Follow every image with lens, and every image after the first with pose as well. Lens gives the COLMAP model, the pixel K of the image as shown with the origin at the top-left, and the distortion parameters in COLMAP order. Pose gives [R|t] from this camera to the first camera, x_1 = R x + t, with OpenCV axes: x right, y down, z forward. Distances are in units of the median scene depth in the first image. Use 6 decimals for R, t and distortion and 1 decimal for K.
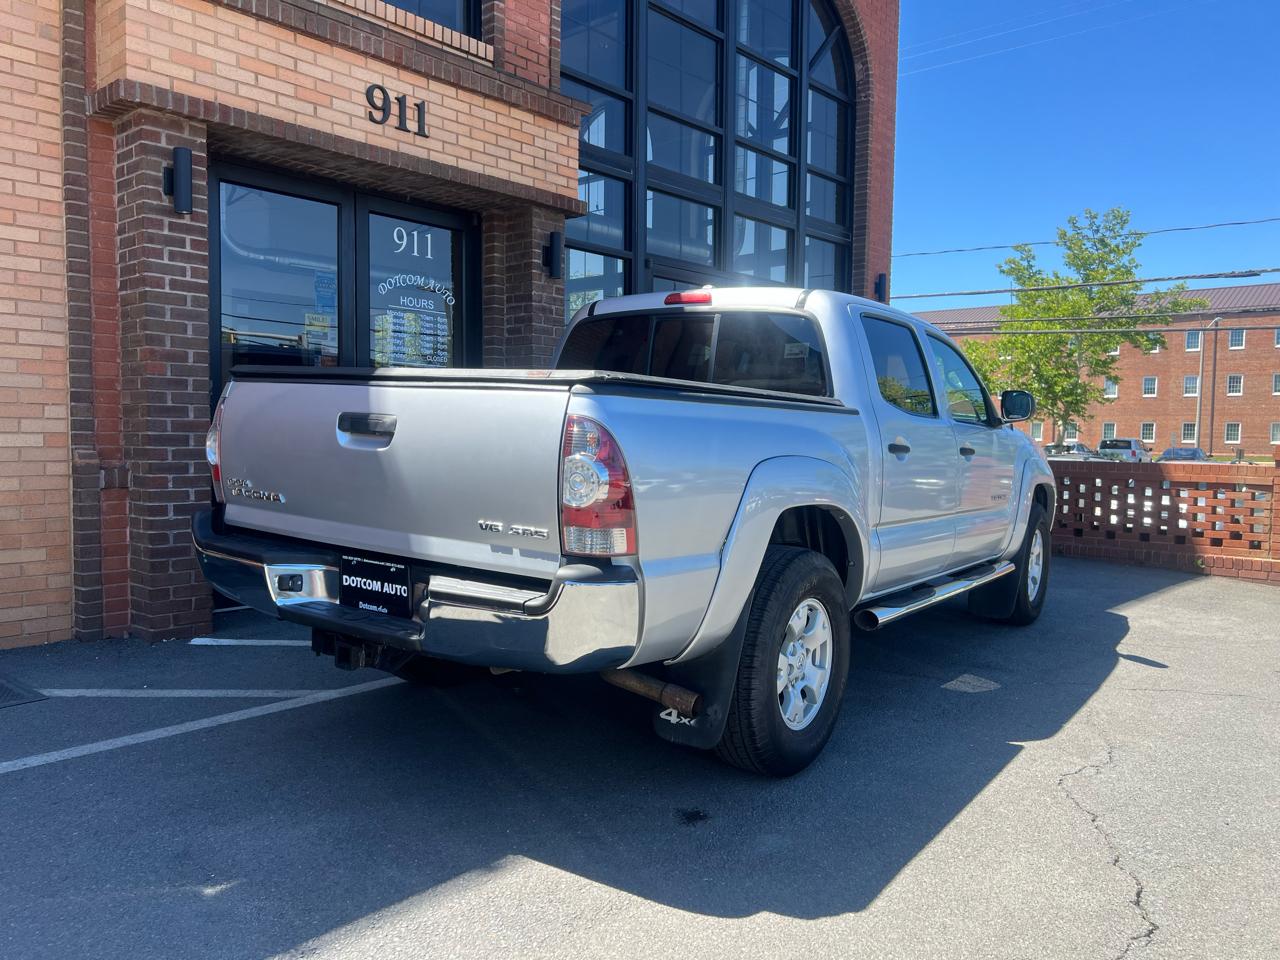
lens RADIAL K [[965.7, 0, 637.1], [0, 965.7, 480.3], [0, 0, 1]] dist [0.042929, -0.046404]
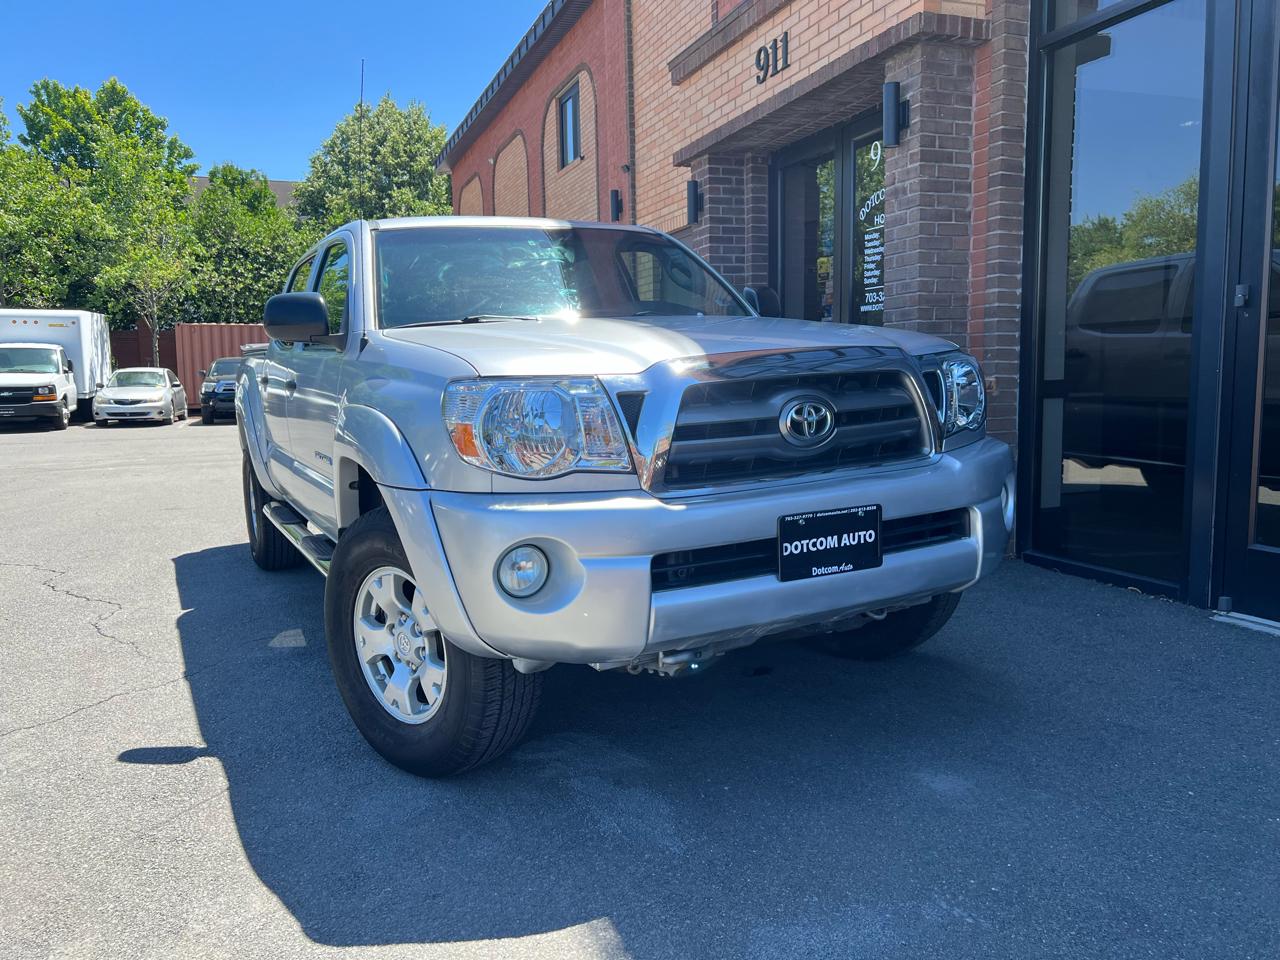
lens RADIAL K [[965.7, 0, 637.1], [0, 965.7, 480.3], [0, 0, 1]] dist [0.042929, -0.046404]
pose [[-0.466103, 0.093954, -0.879727, 0.822506], [-0.030043, 0.992091, 0.121872, -0.050312], [0.884220, 0.083235, -0.459594, 1.438575]]
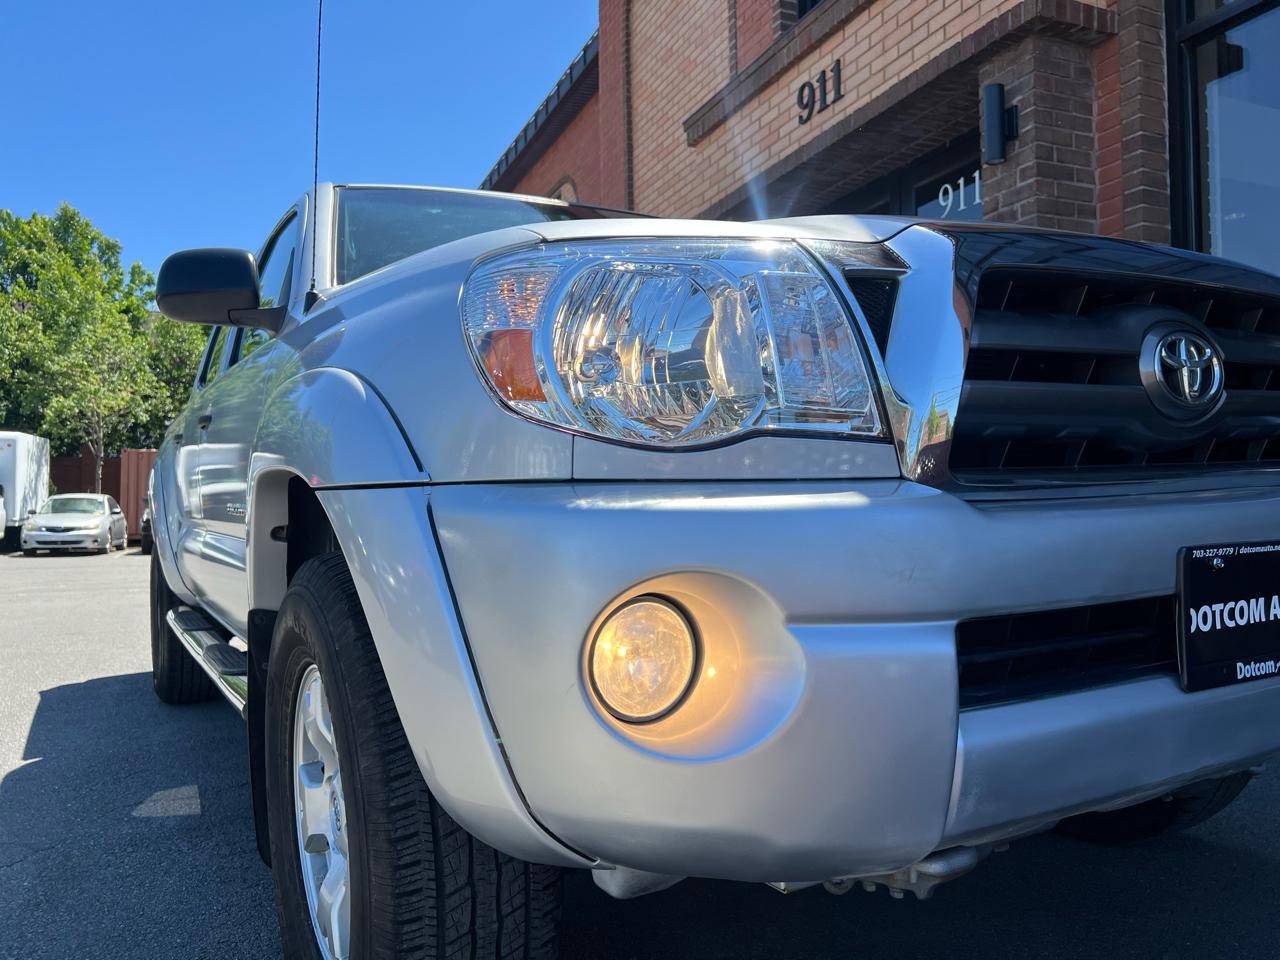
lens RADIAL K [[975.0, 0, 639.9], [0, 975.0, 479.6], [0, 0, 1]] dist [0.012138, -0.001708]
pose [[-0.428423, -0.039516, -0.902714, 0.652495], [-0.037976, 0.998948, -0.025706, 0.009988], [0.902780, 0.023268, -0.429473, 1.287244]]
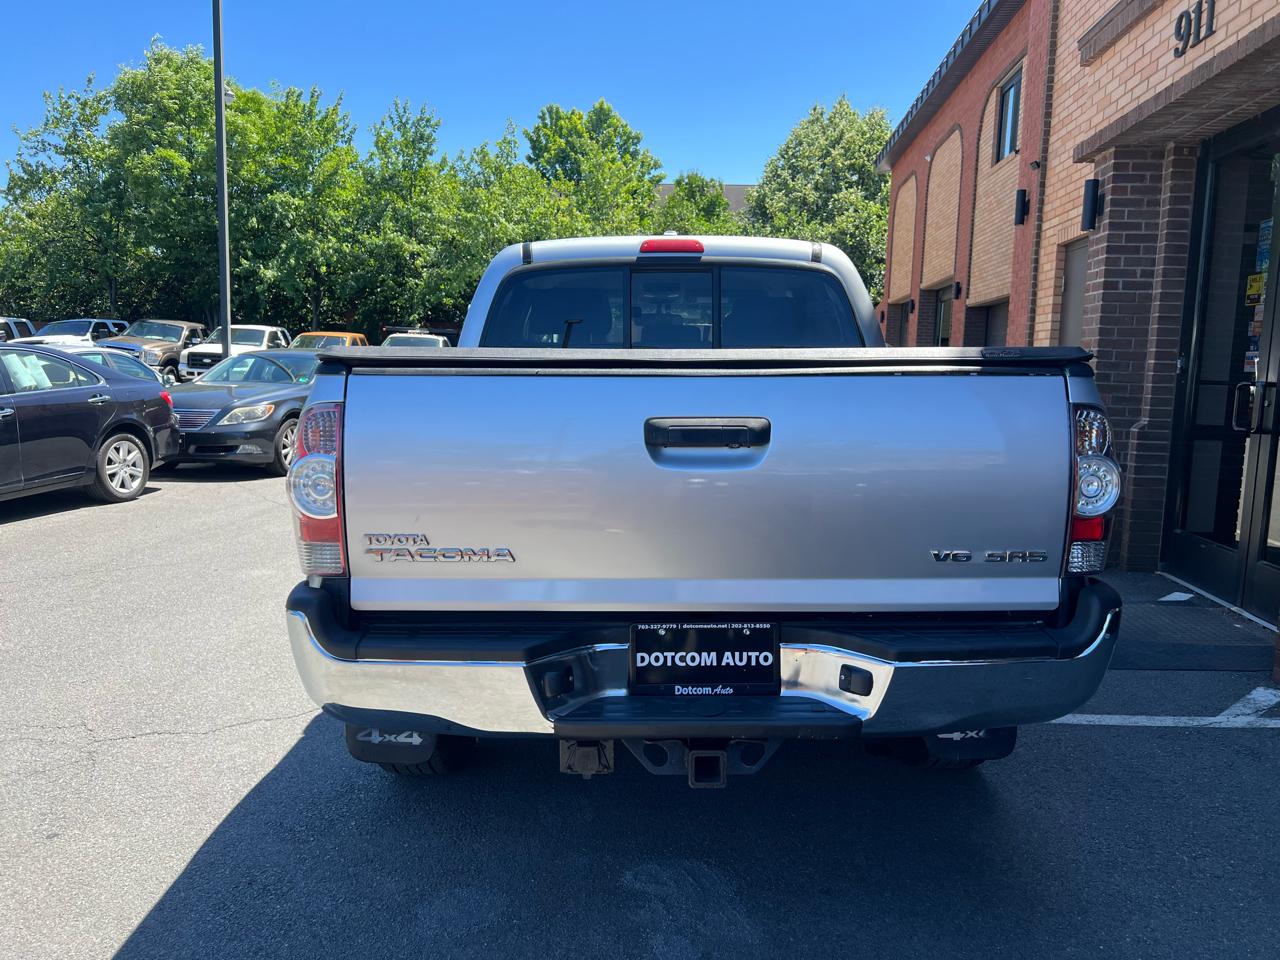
lens RADIAL K [[965.4, 0, 646.6], [0, 965.4, 477.0], [0, 0, 1]] dist [0.046675, -0.051628]
pose [[-0.798704, 0.031189, -0.600915, 0.666882], [-0.069017, 0.987316, 0.142979, -0.086169], [0.597753, 0.155671, -0.786421, 1.483381]]
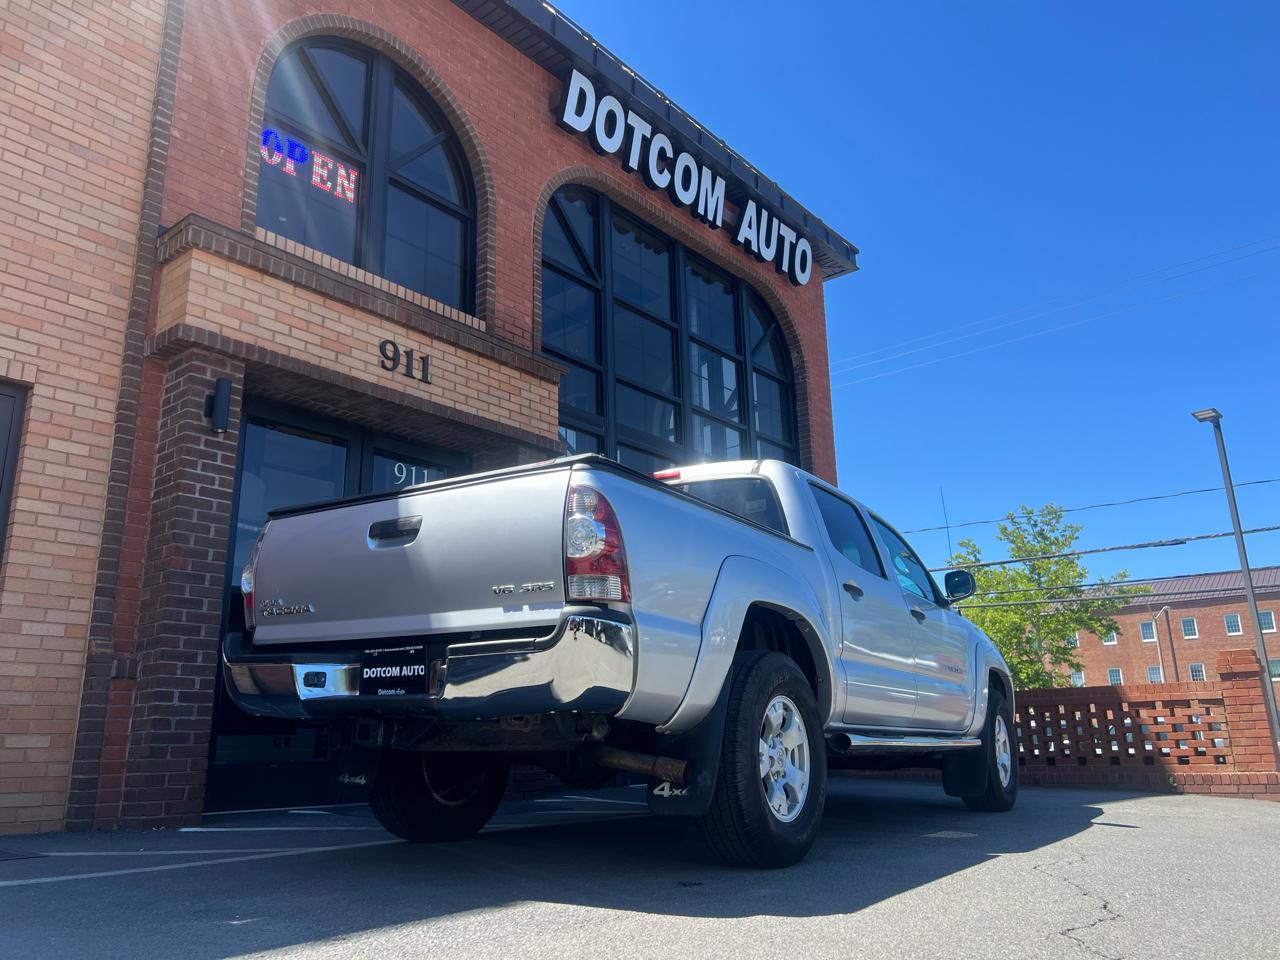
lens RADIAL K [[961.1, 0, 635.3], [0, 961.1, 480.4], [0, 0, 1]] dist [0.054920, -0.062065]
pose [[0.999041, -0.024716, 0.036142, -0.014726], [0.034891, 0.948074, -0.316131, 0.139403], [-0.026452, 0.317089, 0.948027, -0.070413]]
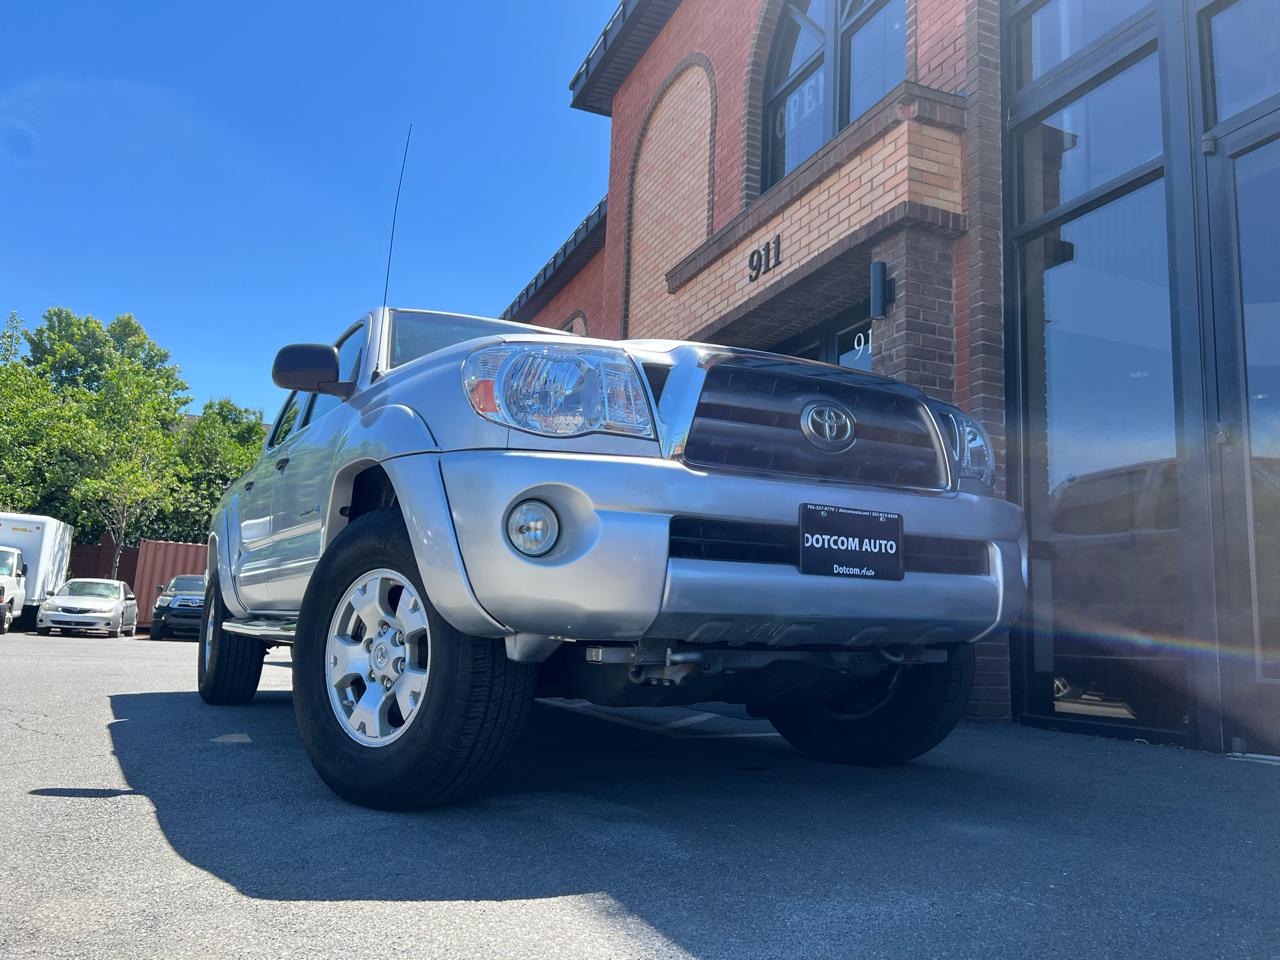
lens RADIAL K [[962.4, 0, 641.4], [0, 962.4, 477.9], [0, 0, 1]] dist [0.061620, -0.071436]
pose [[-0.426265, -0.182572, -0.885983, 0.813696], [-0.093681, 0.983065, -0.157505, 0.074224], [0.899734, 0.015861, -0.436150, 1.417085]]
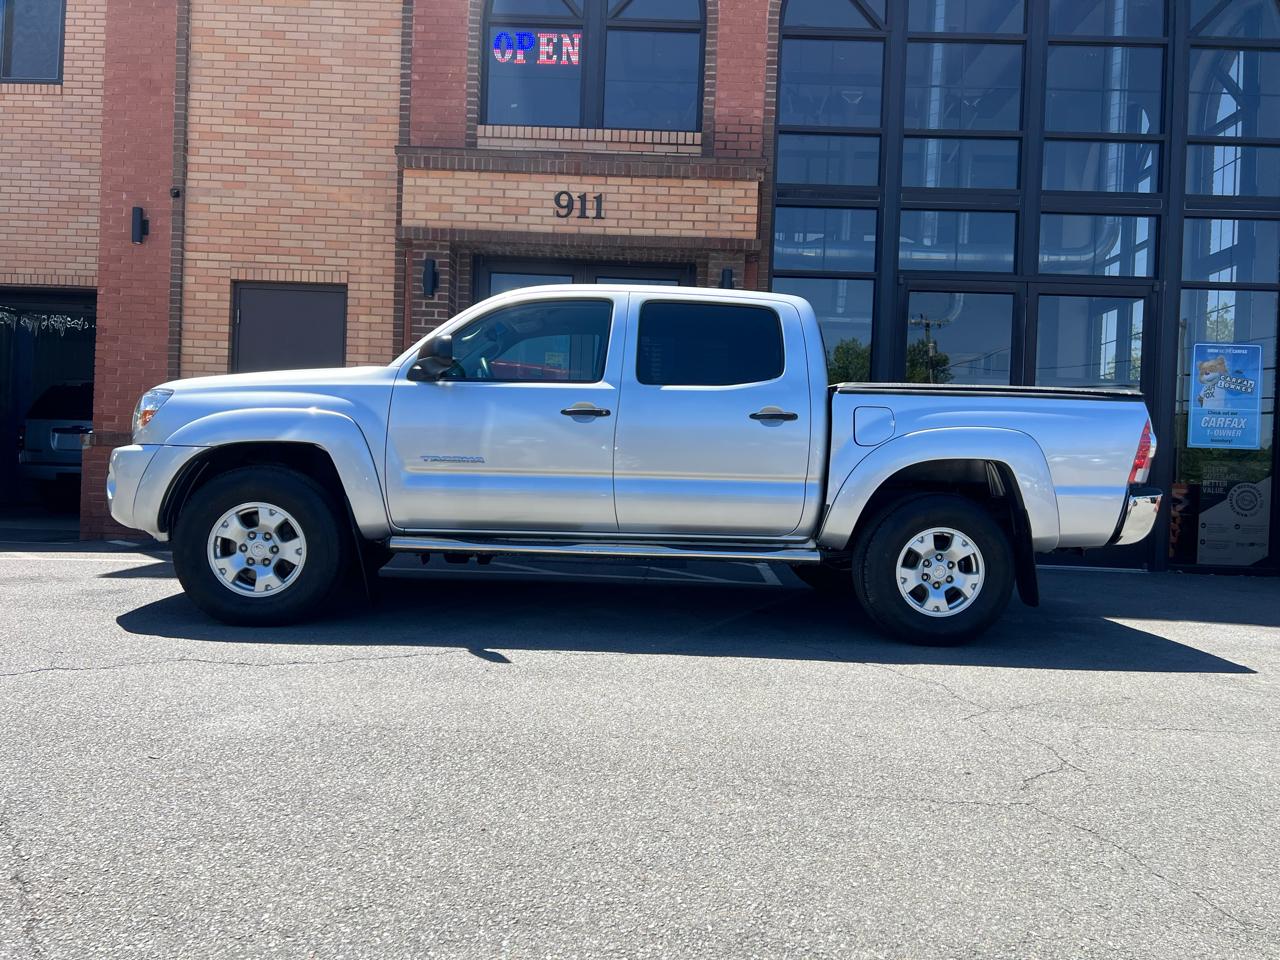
lens RADIAL K [[965.7, 0, 637.1], [0, 965.7, 480.3], [0, 0, 1]] dist [0.042929, -0.046404]
pose [[0.649750, 0.017152, -0.759954, 0.933104], [-0.068167, 0.997032, -0.035778, 0.073080], [0.757085, 0.075050, 0.648991, 0.170834]]
